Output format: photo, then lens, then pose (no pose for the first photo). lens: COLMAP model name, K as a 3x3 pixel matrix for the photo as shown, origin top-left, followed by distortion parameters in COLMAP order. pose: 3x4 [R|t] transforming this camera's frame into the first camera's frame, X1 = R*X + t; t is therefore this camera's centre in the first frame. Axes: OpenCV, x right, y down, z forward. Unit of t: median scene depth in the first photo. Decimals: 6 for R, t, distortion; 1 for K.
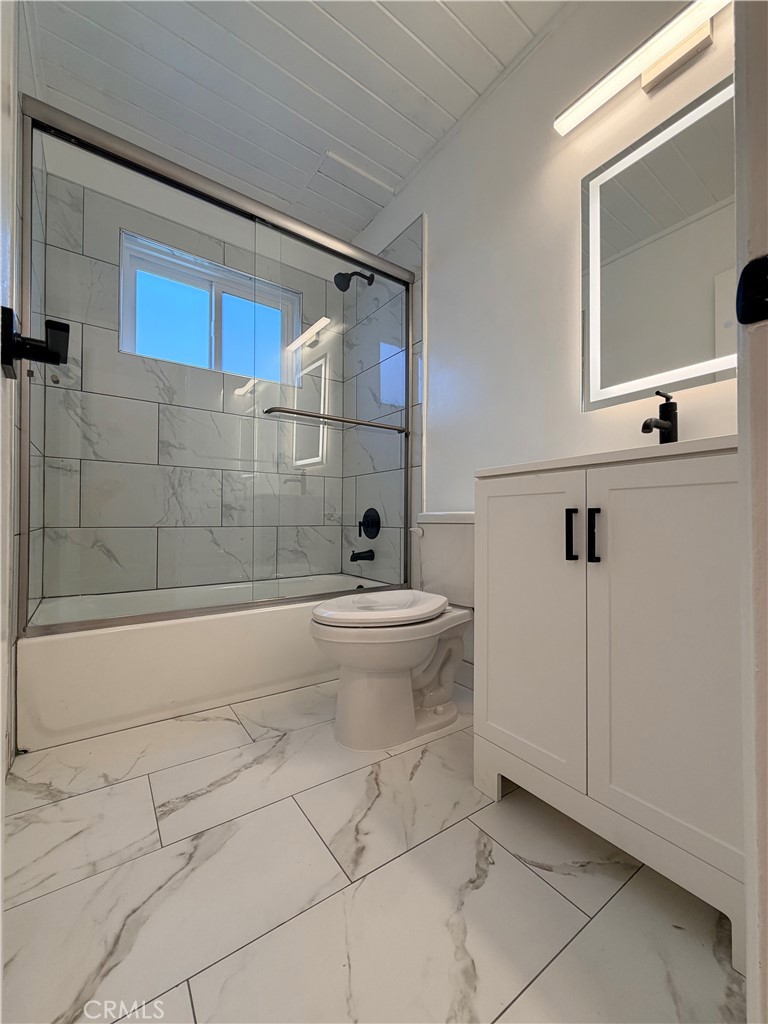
lens RADIAL K [[411.0, 0, 384.0], [0, 411.0, 512.0], [0, 0, 1]] dist [-0.001649, -0.000306]
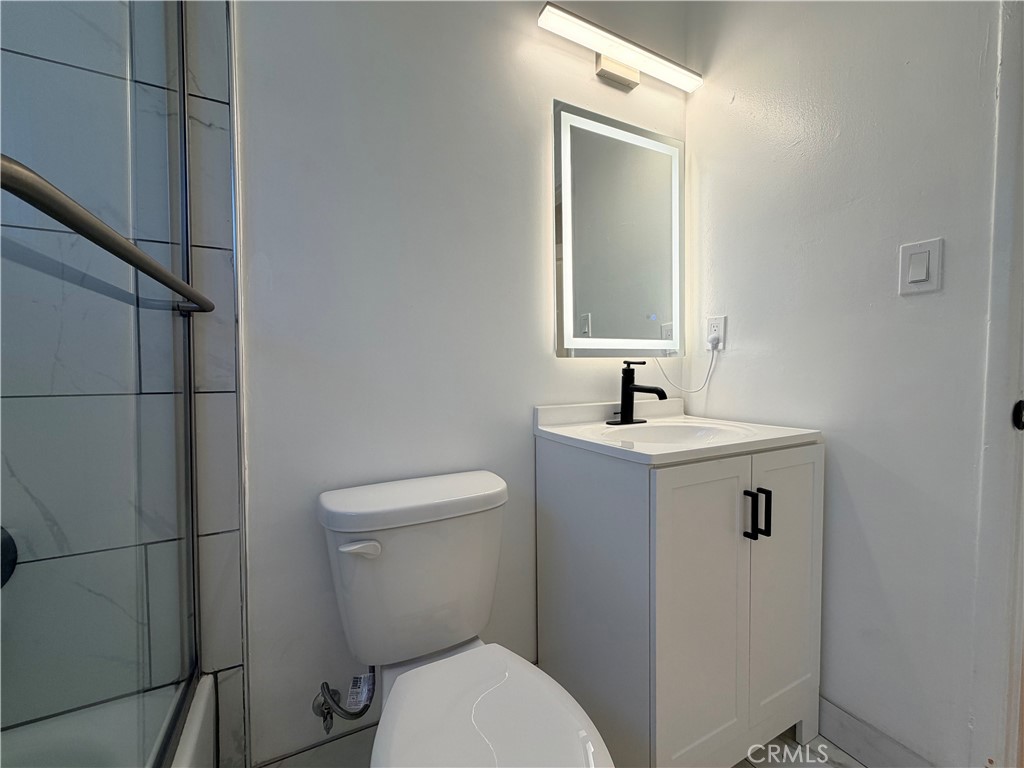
lens RADIAL K [[411.0, 0, 510.1], [0, 411.0, 381.6], [0, 0, 1]] dist [-0.001649, -0.000306]
pose [[0.145561, -0.023374, 0.989073, -0.472806], [-0.015846, 0.999538, 0.025954, -0.215318], [-0.989222, -0.019450, 0.145123, 0.998593]]
